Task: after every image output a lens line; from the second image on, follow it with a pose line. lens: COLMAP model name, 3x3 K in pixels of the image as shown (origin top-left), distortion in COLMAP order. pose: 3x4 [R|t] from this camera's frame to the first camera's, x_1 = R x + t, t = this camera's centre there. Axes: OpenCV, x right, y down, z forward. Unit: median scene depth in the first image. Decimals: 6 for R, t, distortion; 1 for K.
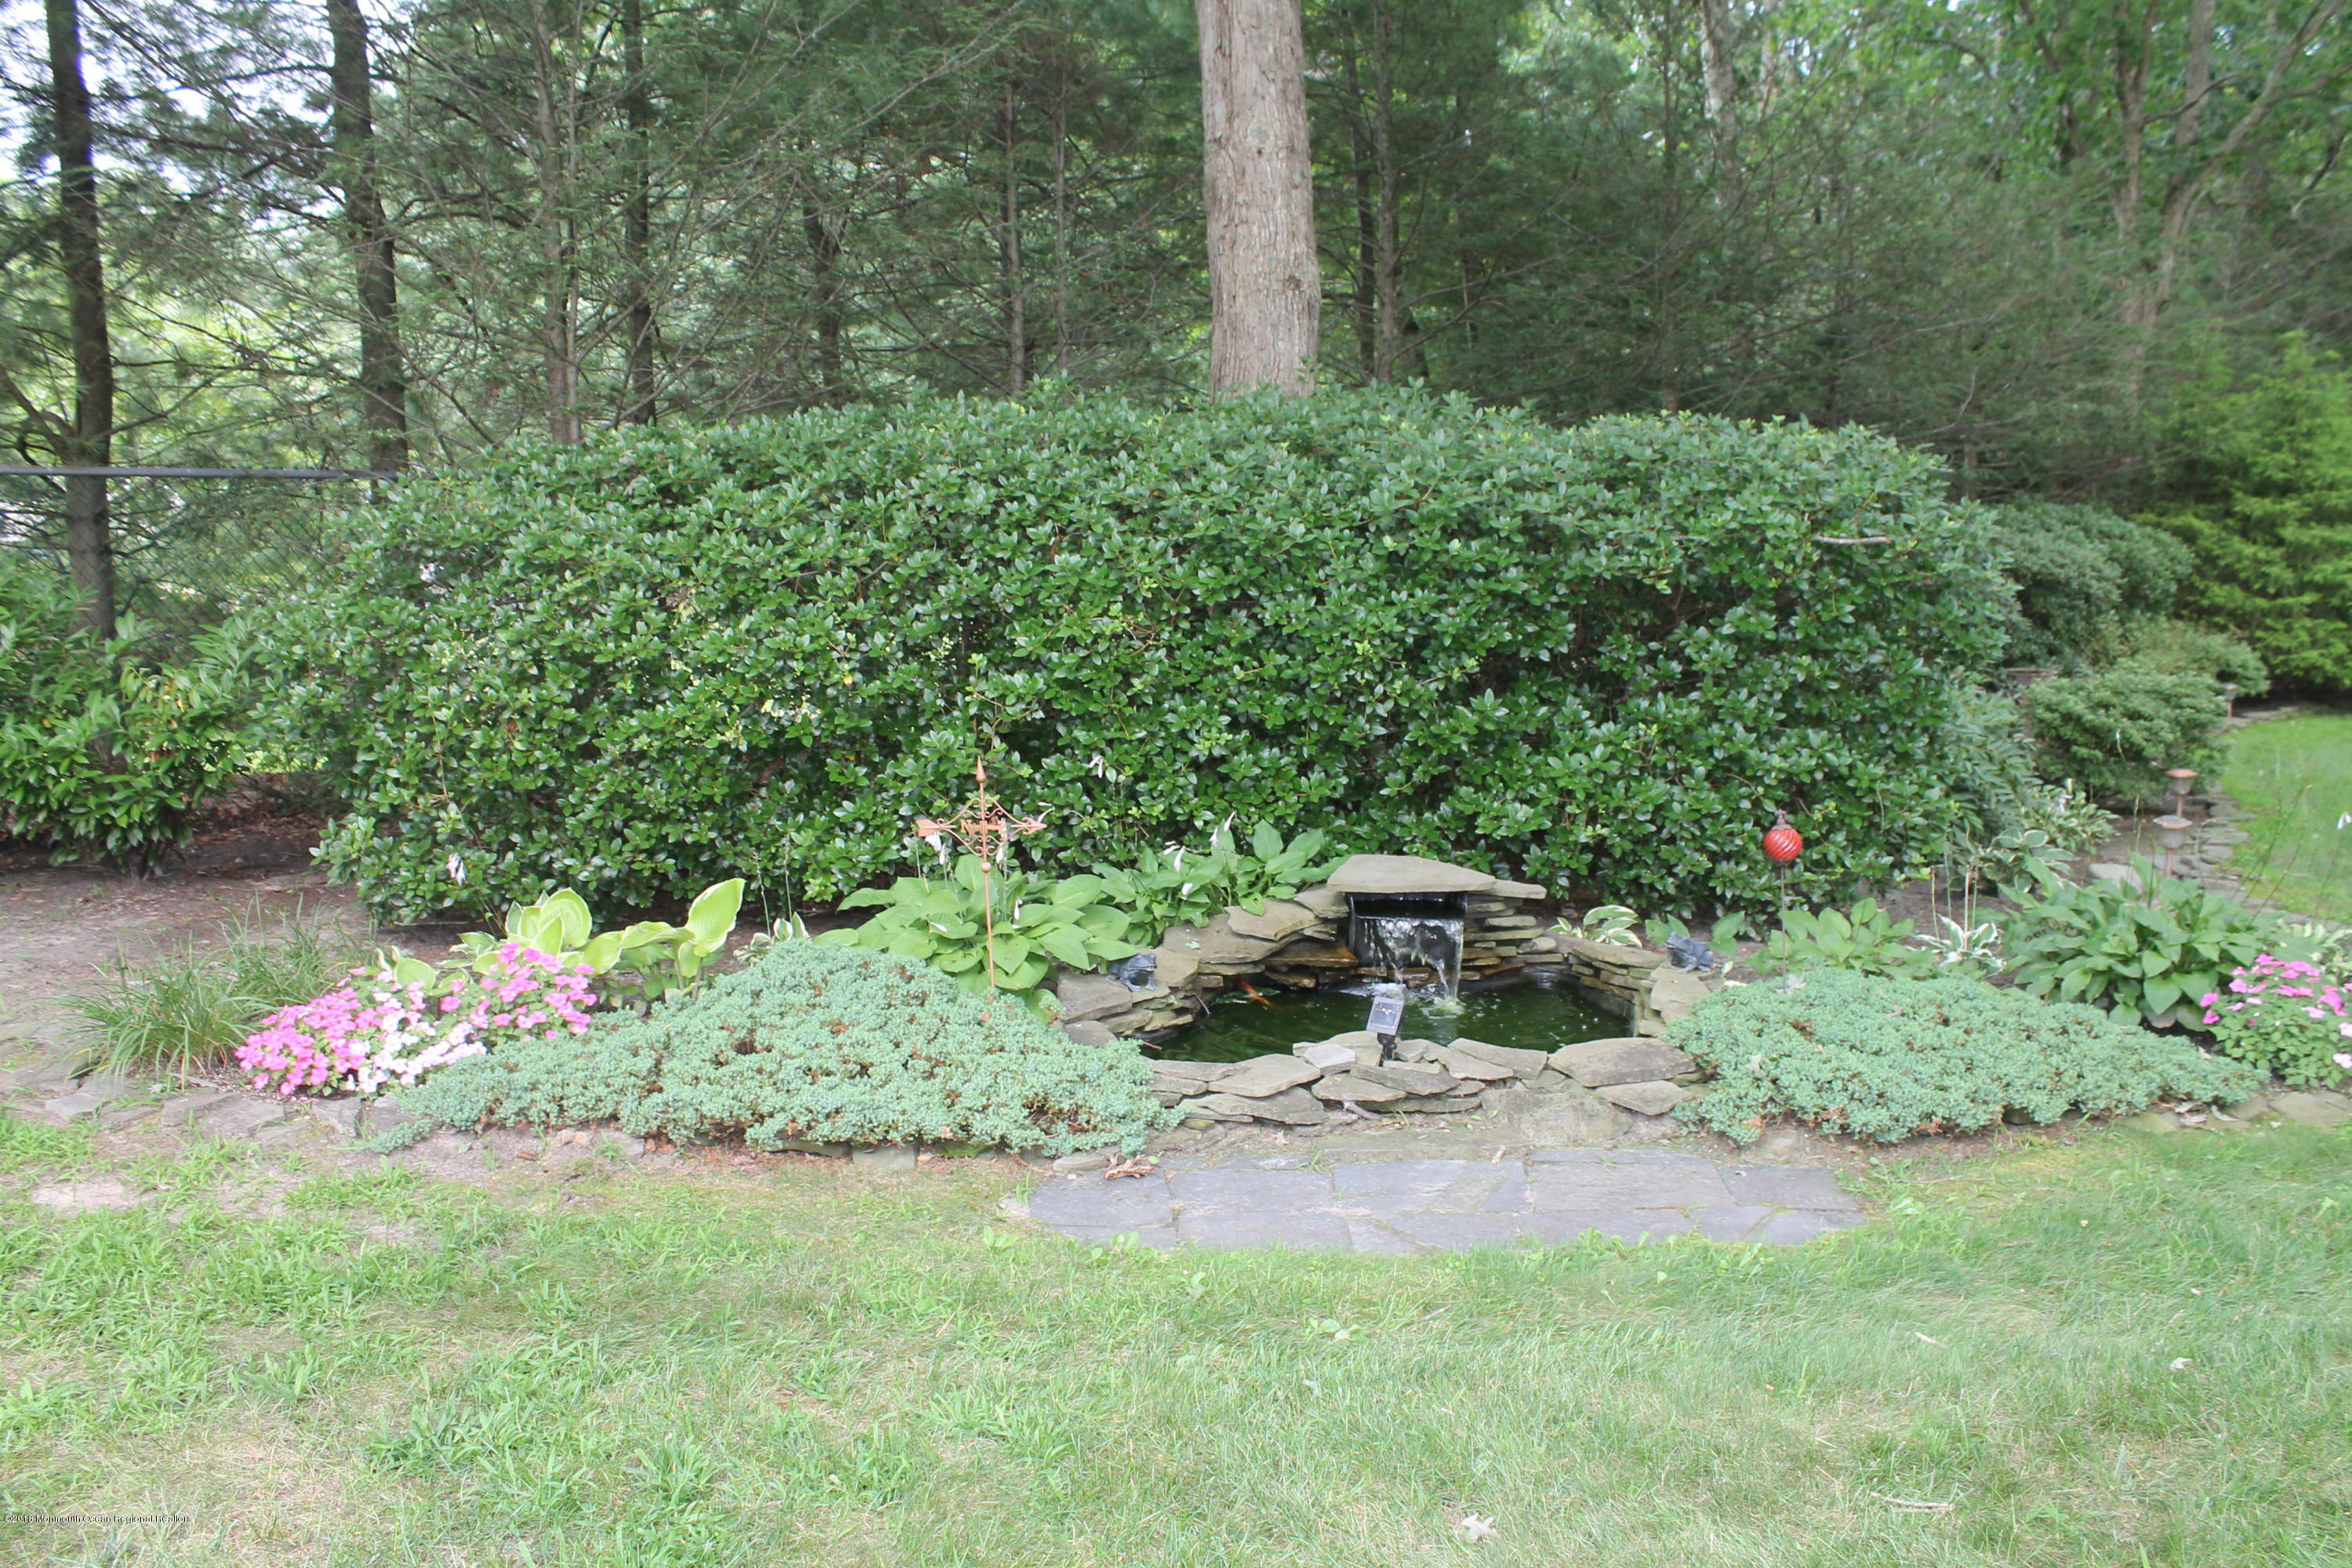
lens RADIAL K [[1979.6, 0, 1168.7], [0, 1979.6, 781.7], [0, 0, 1]] dist [-0.168844, 0.148356]
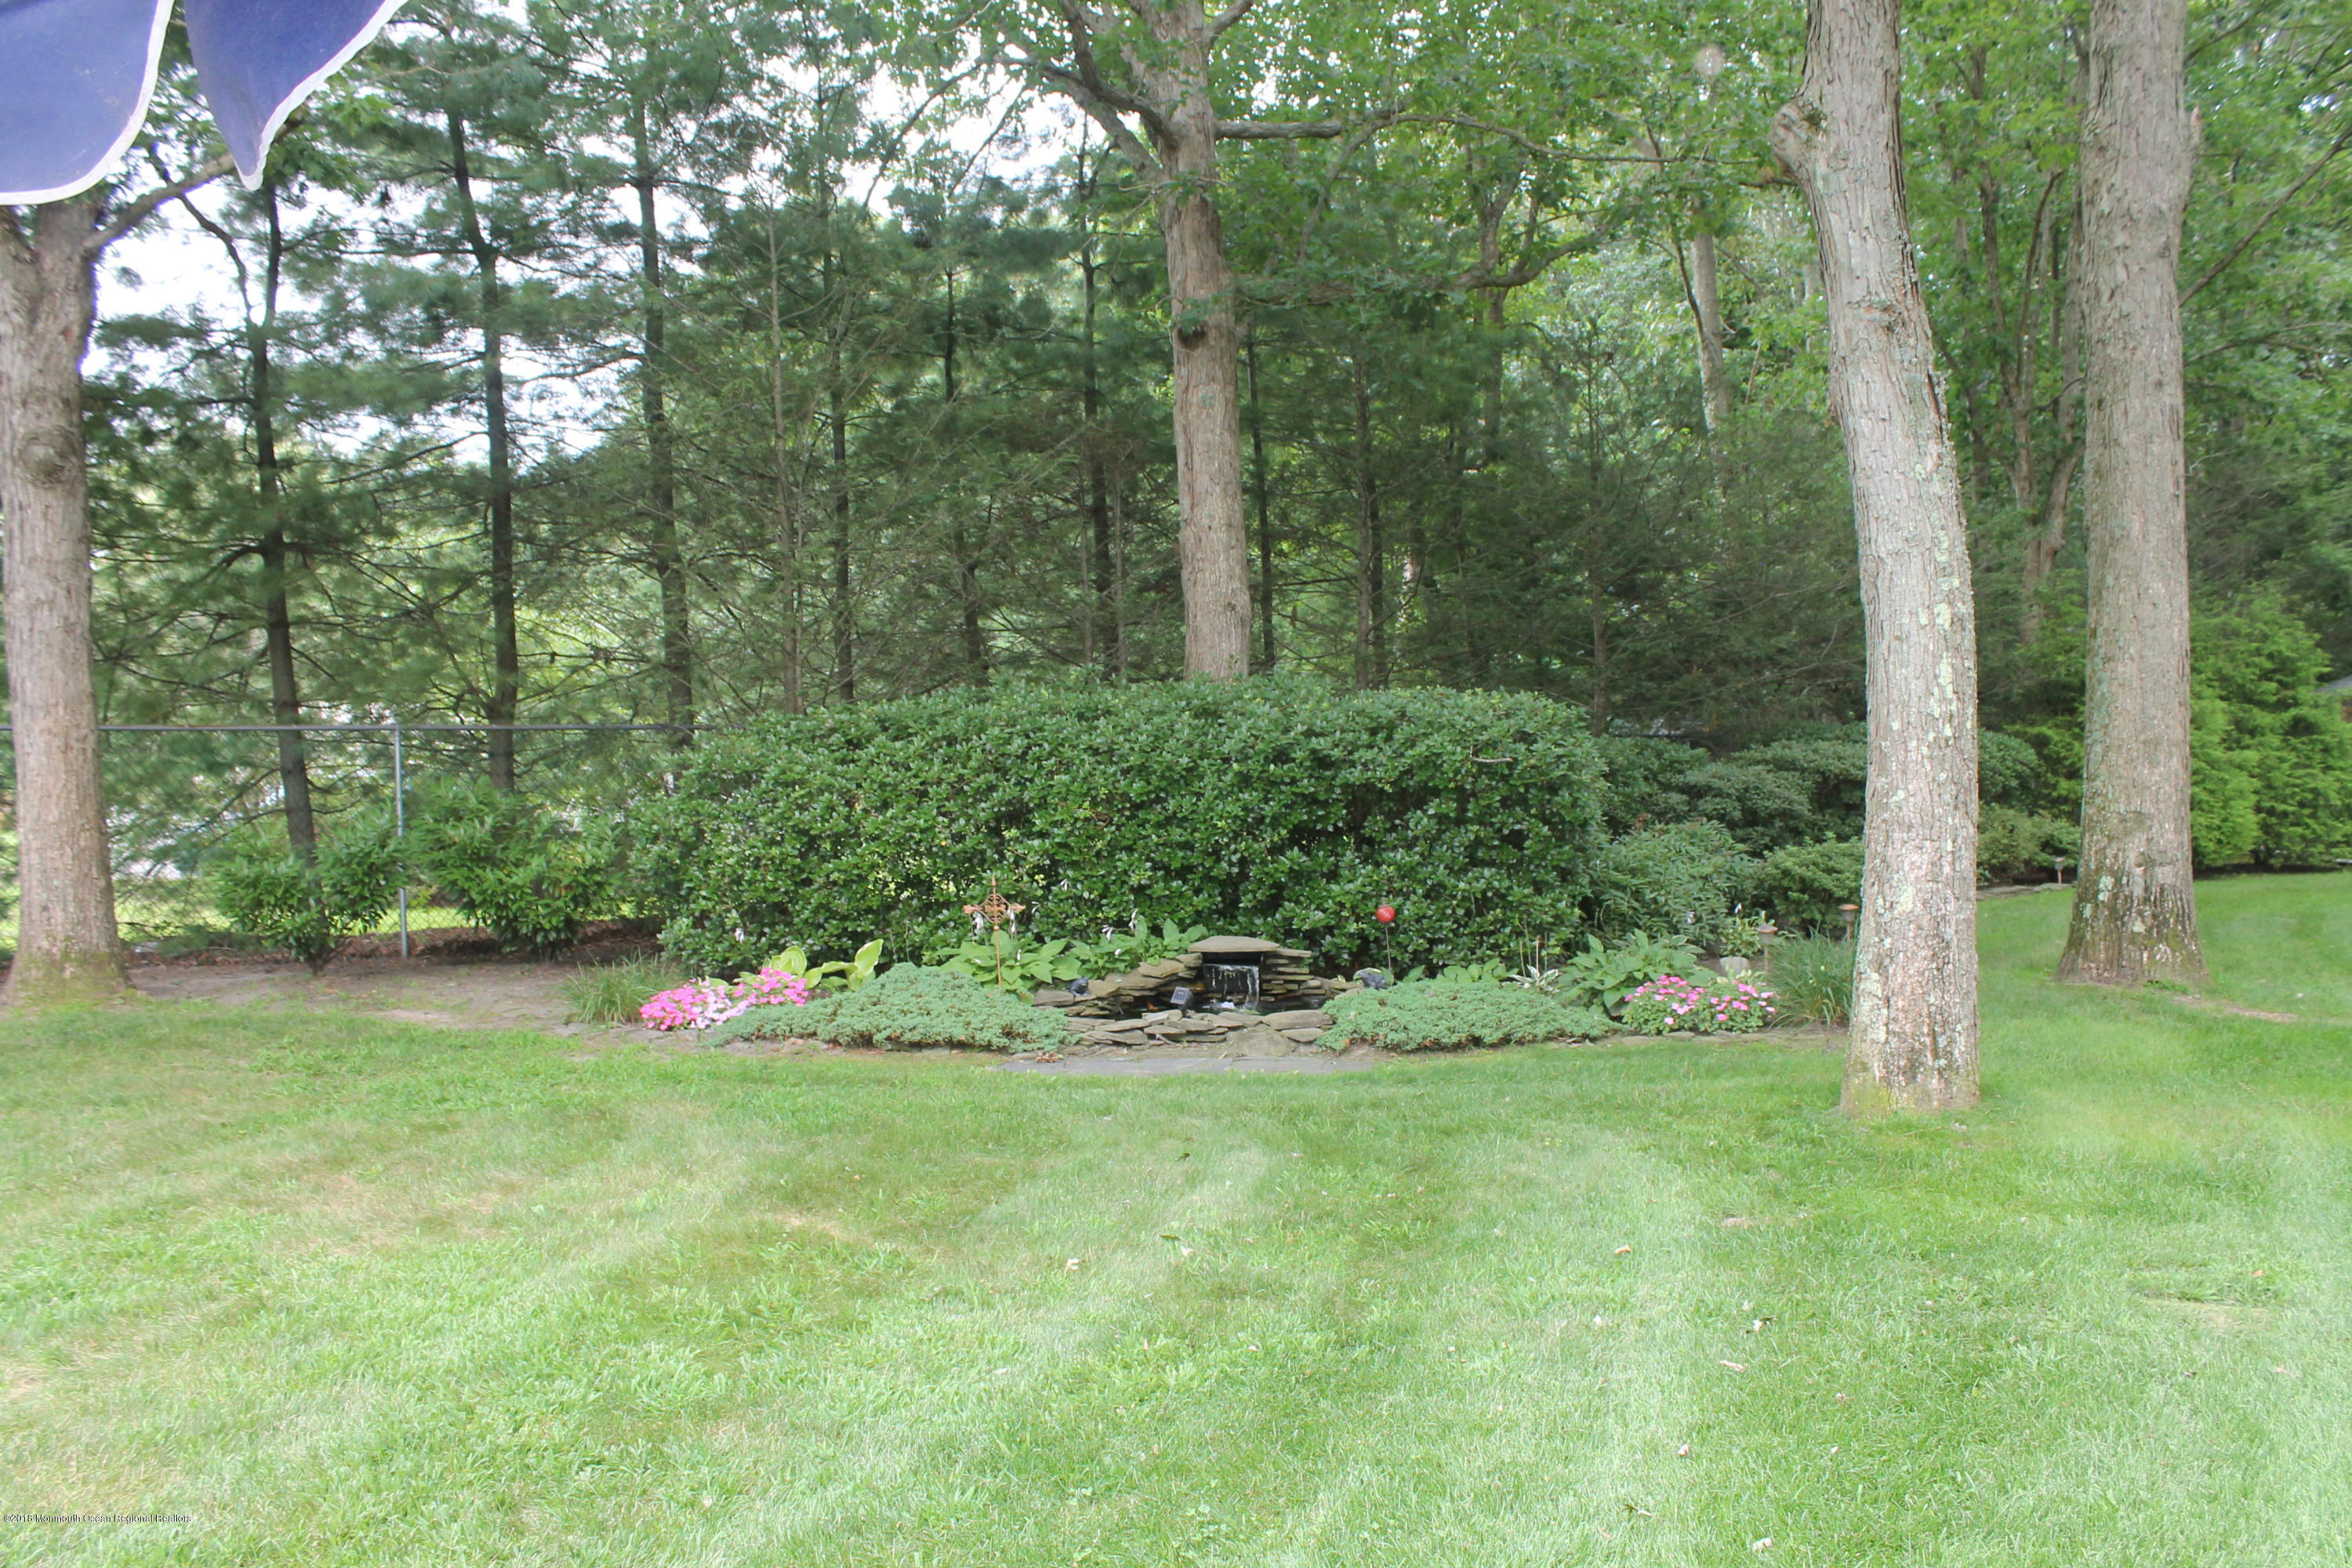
lens RADIAL K [[1979.6, 0, 1168.7], [0, 1979.6, 781.7], [0, 0, 1]] dist [-0.168844, 0.148356]
pose [[0.994308, -0.010876, -0.105992, 0.245473], [-0.000611, 0.994178, -0.107745, 0.091018], [0.106547, 0.107196, 0.988512, -0.826200]]
